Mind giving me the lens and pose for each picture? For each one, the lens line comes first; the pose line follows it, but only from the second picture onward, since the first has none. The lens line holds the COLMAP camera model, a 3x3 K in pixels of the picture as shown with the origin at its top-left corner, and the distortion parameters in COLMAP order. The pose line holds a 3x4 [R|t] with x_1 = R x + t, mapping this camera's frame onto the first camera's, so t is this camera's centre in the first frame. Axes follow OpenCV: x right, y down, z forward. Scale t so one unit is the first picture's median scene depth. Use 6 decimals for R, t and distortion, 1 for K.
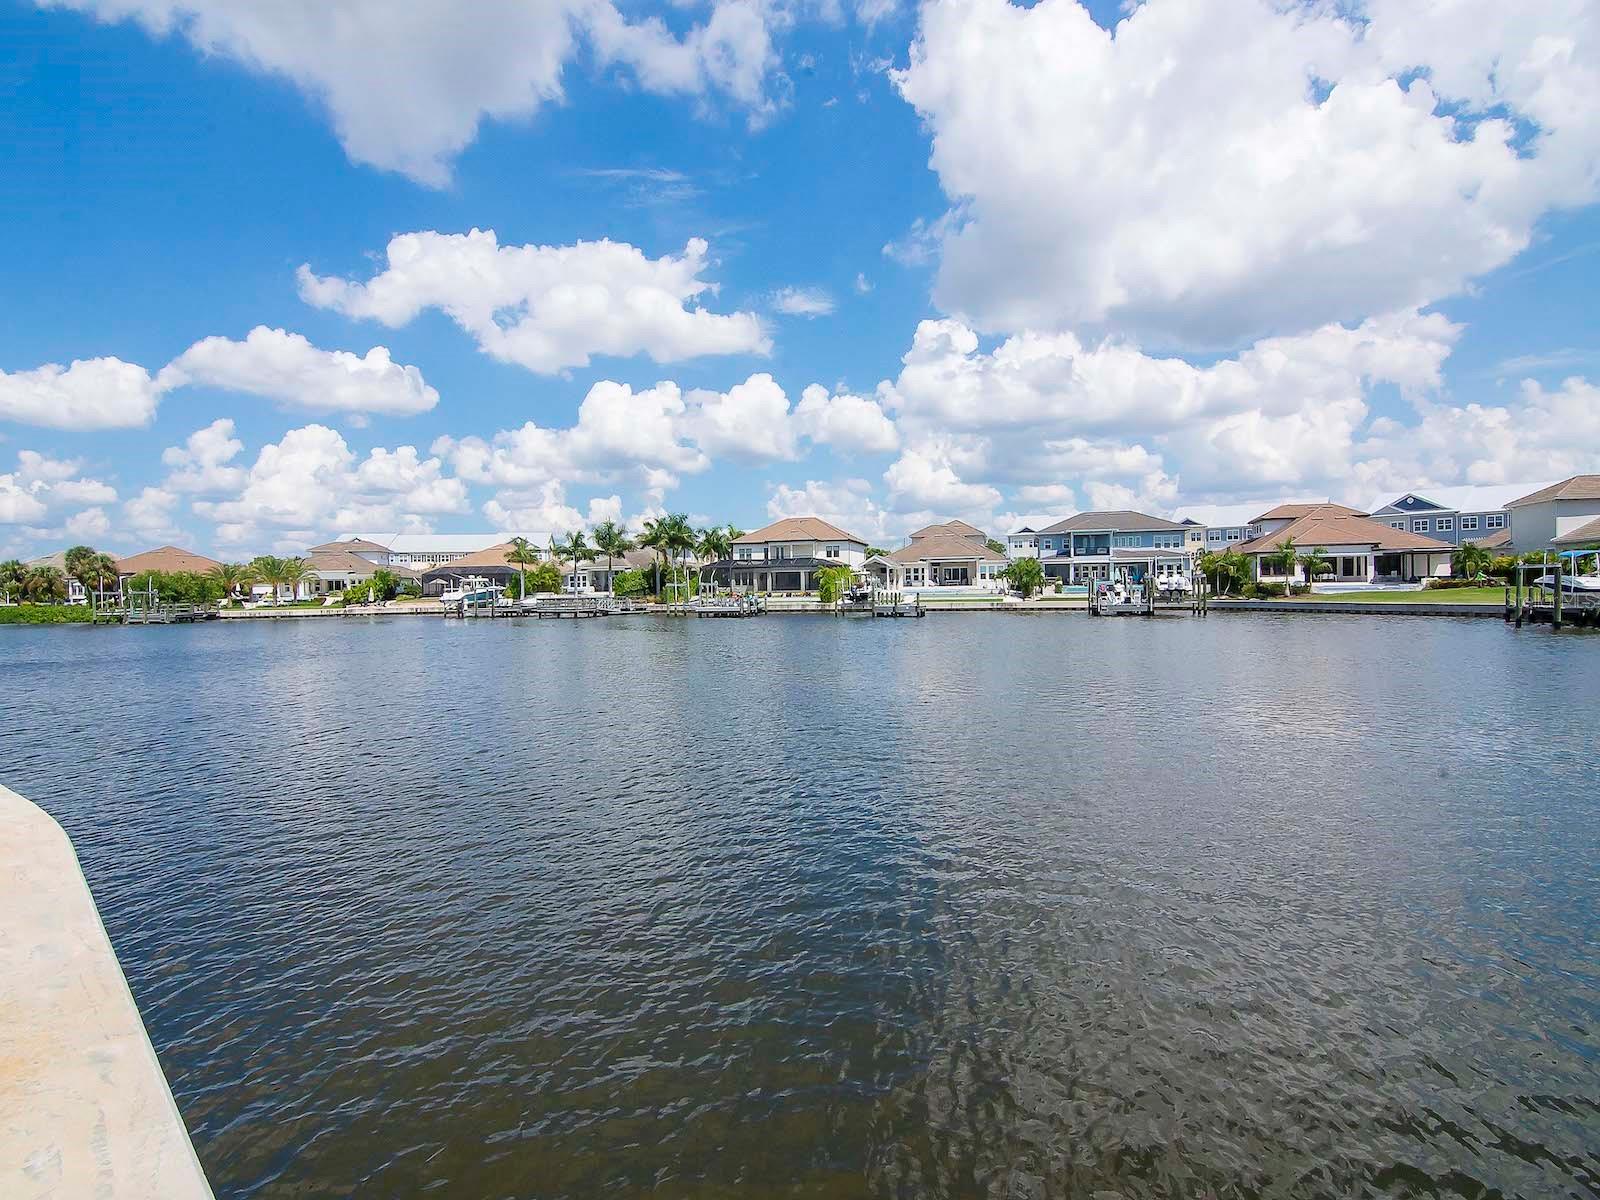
lens RADIAL K [[776.9, 0, 793.5], [0, 776.9, 603.2], [0, 0, 1]] dist [-0.005050, -0.009412]
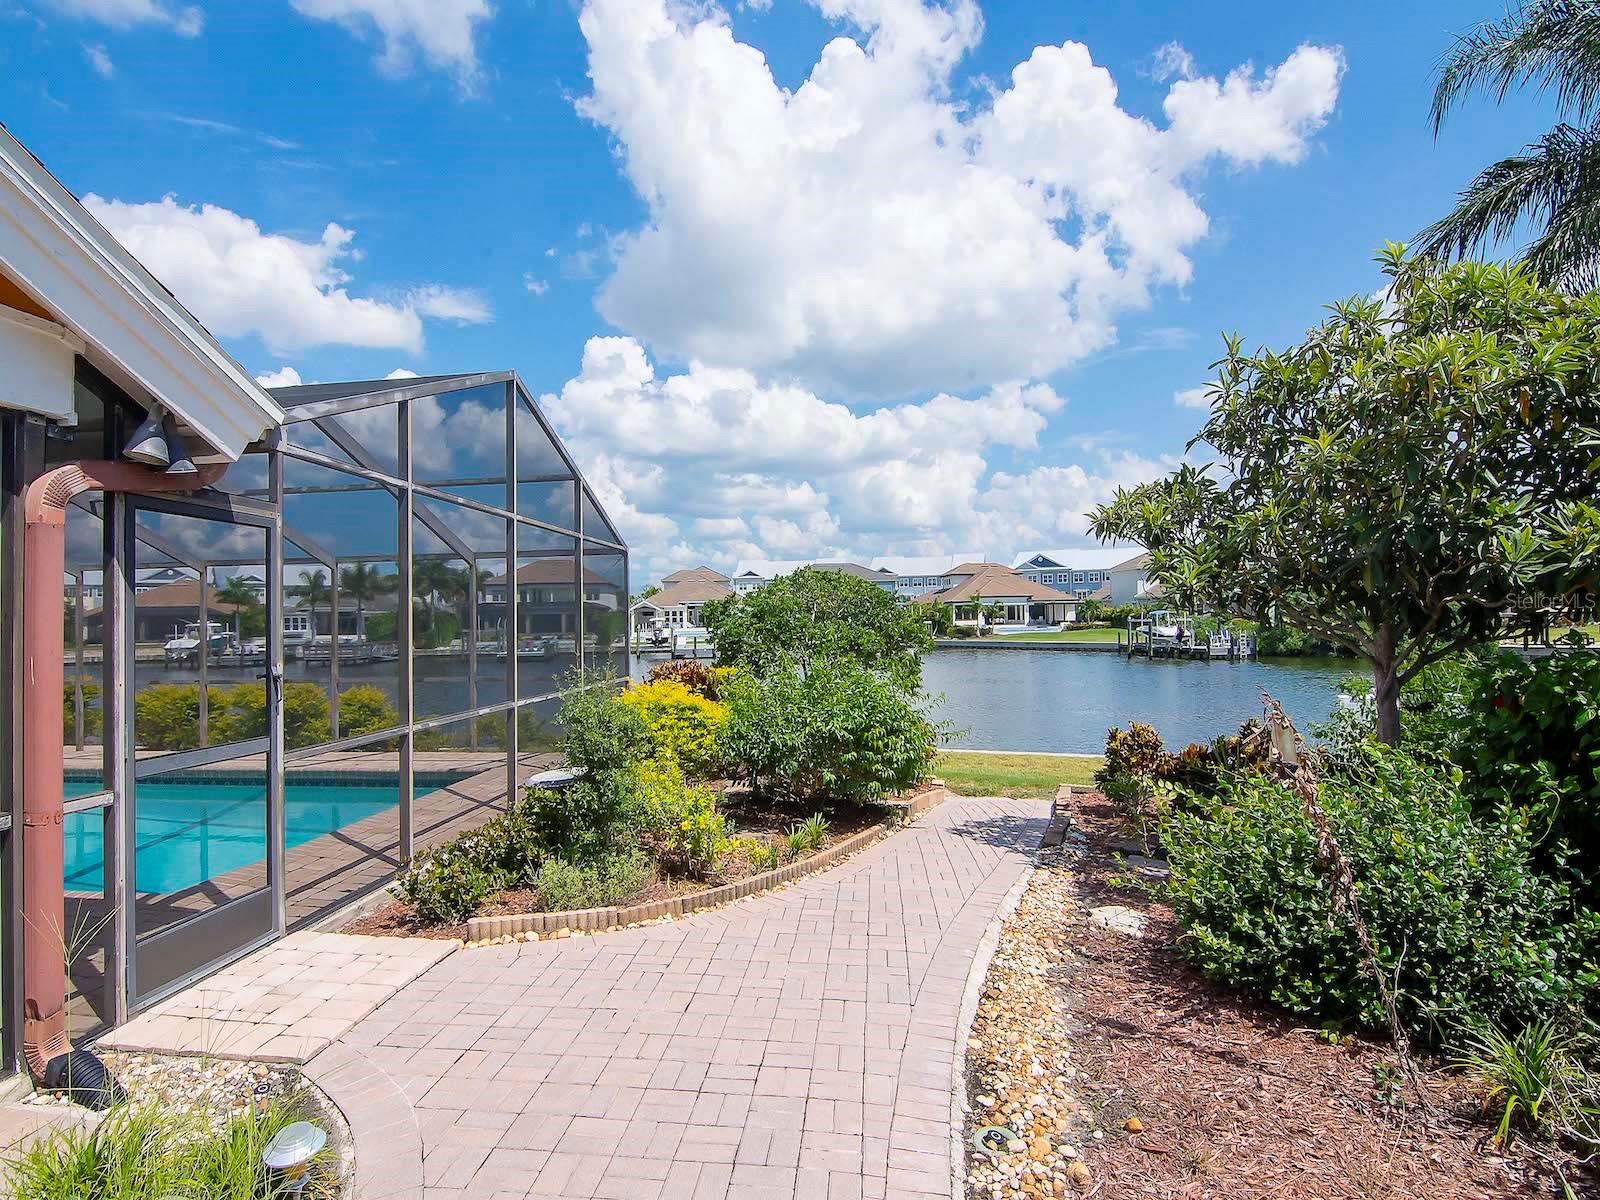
lens RADIAL K [[821.6, 0, 793.9], [0, 821.6, 606.2], [0, 0, 1]] dist [0.001613, 0.000080]
pose [[0.920080, 0.004934, 0.391700, -0.129379], [0.009818, 0.999316, -0.035651, -0.009275], [-0.391608, 0.036648, 0.919402, -0.107193]]
